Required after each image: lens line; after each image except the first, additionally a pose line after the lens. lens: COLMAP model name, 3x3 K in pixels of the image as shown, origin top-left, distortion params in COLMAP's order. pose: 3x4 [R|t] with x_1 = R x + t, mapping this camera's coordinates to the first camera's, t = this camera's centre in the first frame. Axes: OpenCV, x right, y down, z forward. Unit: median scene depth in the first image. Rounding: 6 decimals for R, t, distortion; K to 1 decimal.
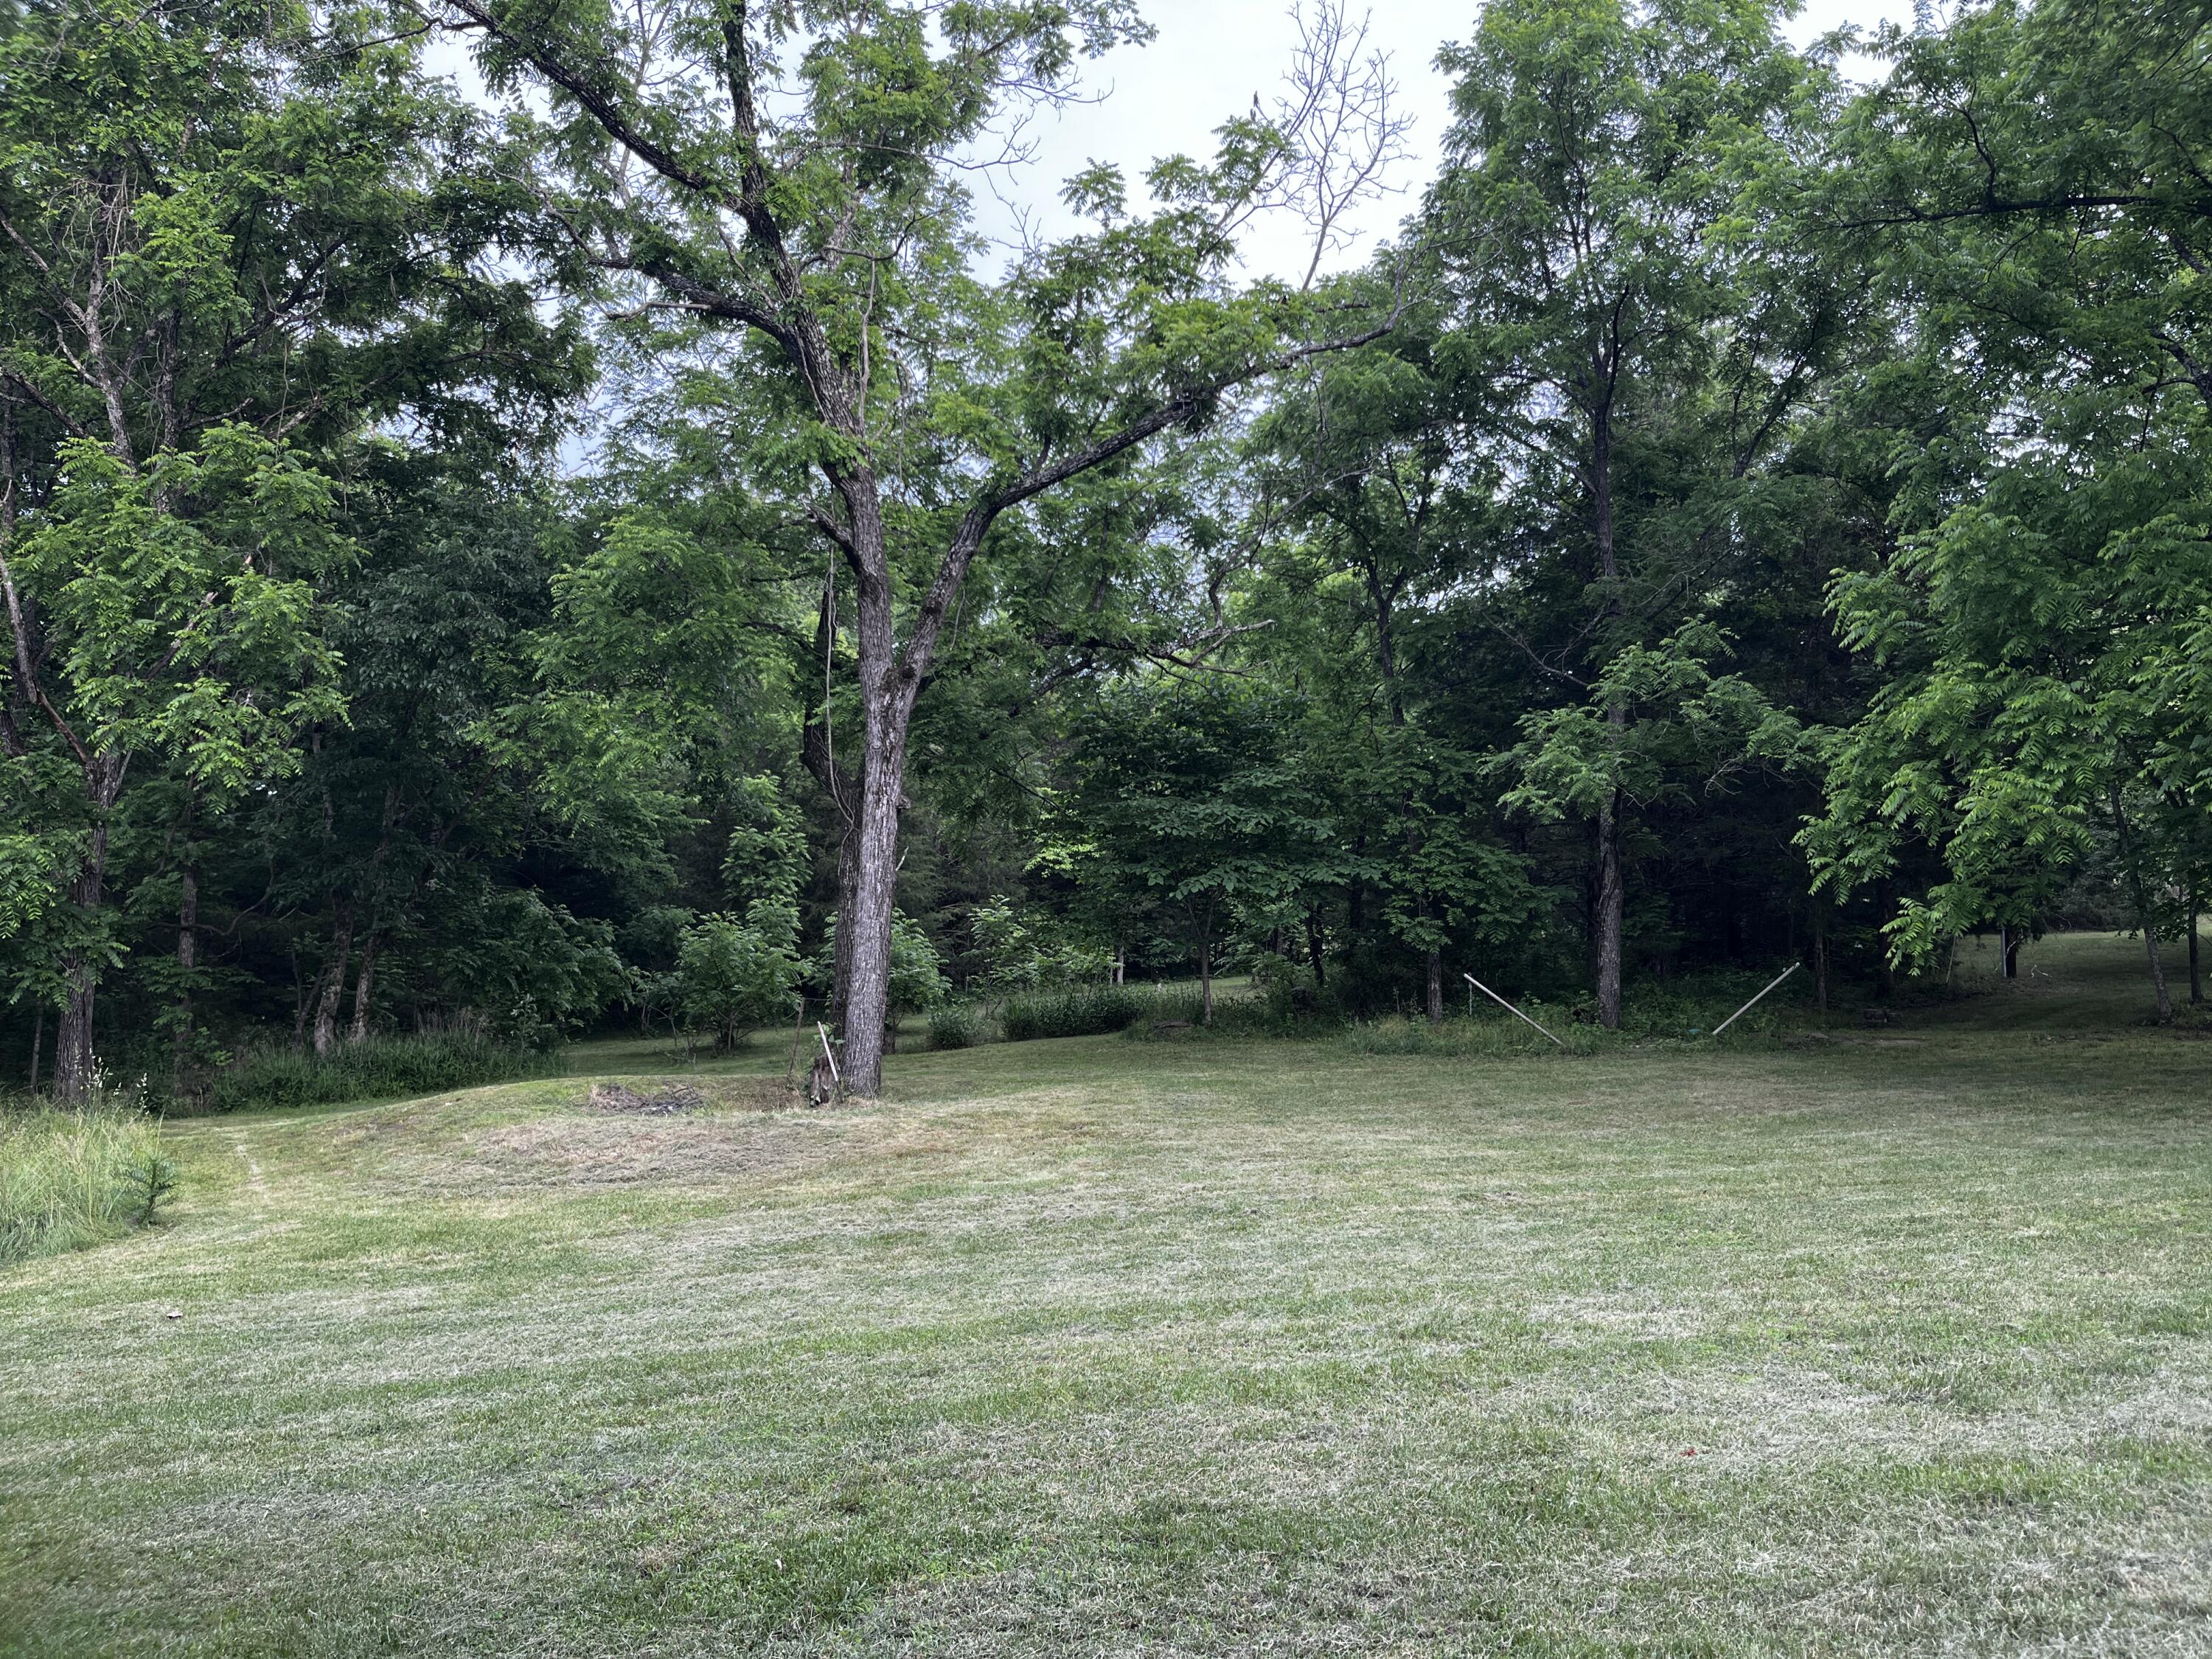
lens RADIAL K [[1670.0, 0, 1107.3], [0, 1670.0, 844.1], [0, 0, 1]] dist [0.071408, -0.095644]
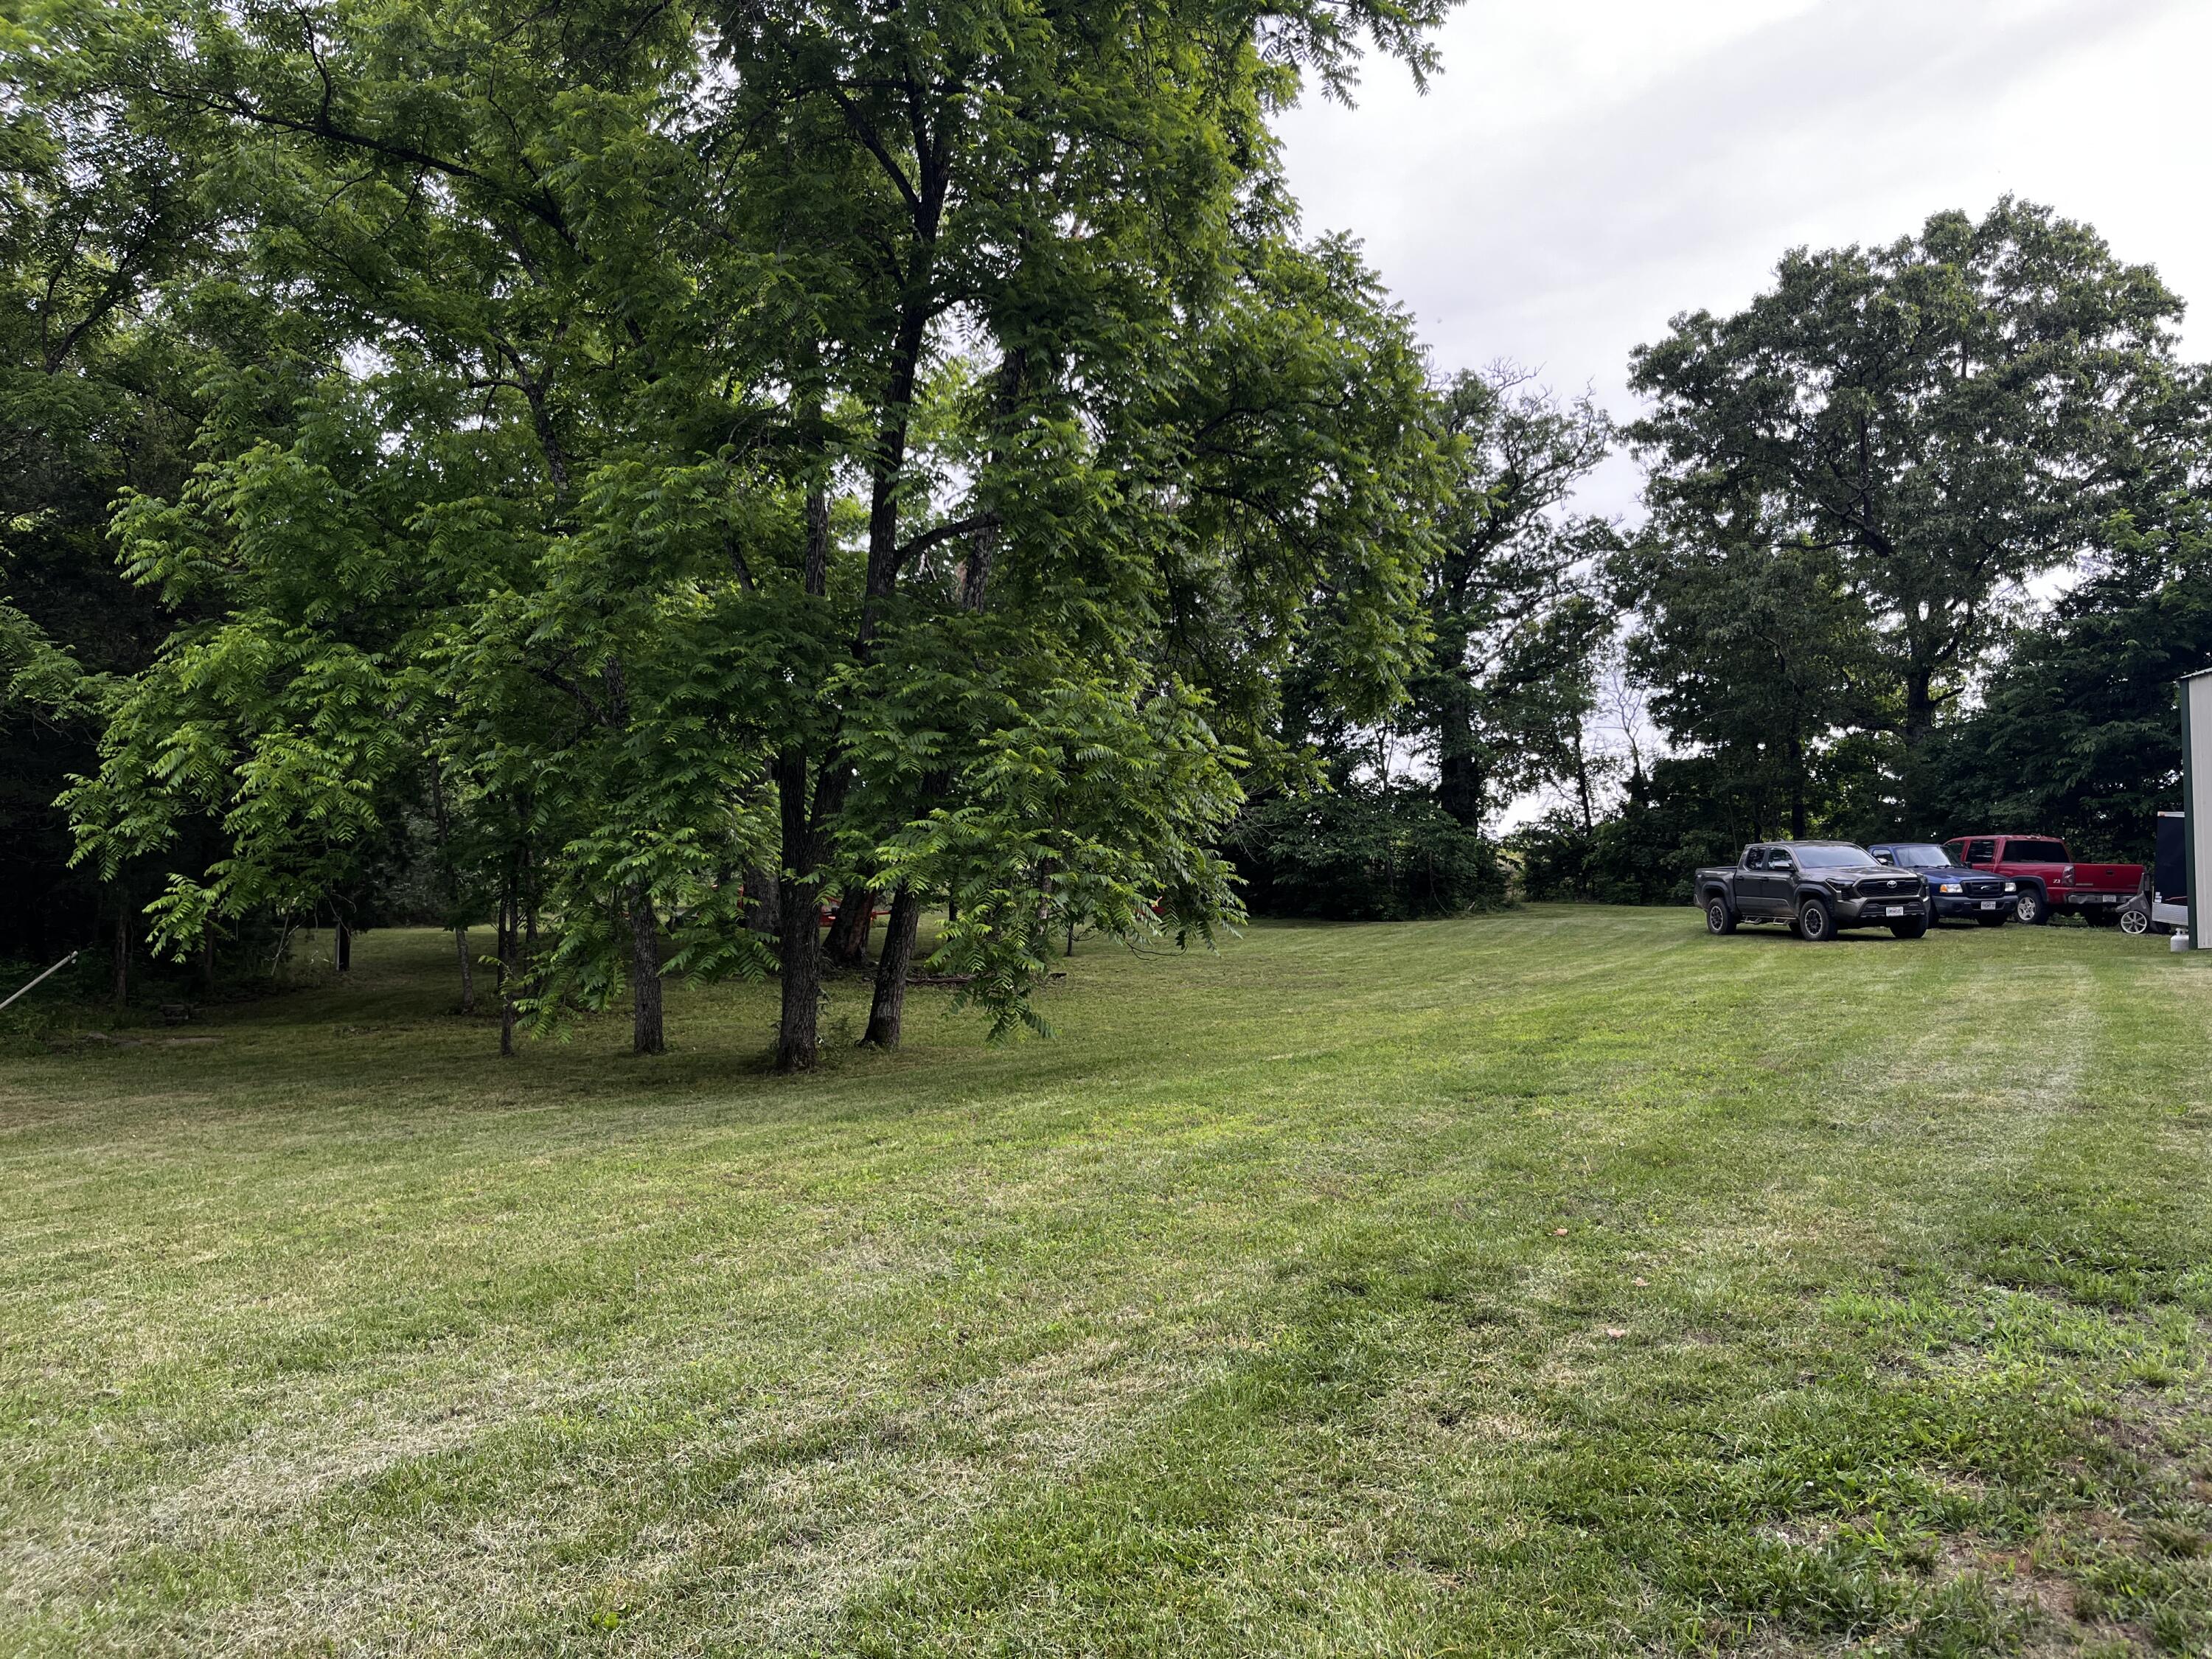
lens RADIAL K [[1670.0, 0, 1107.3], [0, 1670.0, 844.1], [0, 0, 1]] dist [0.071408, -0.095644]
pose [[0.628881, 0.054818, 0.775567, 0.096039], [-0.055046, 0.998147, -0.025915, 0.012703], [-0.775551, -0.026394, 0.630733, 0.074817]]
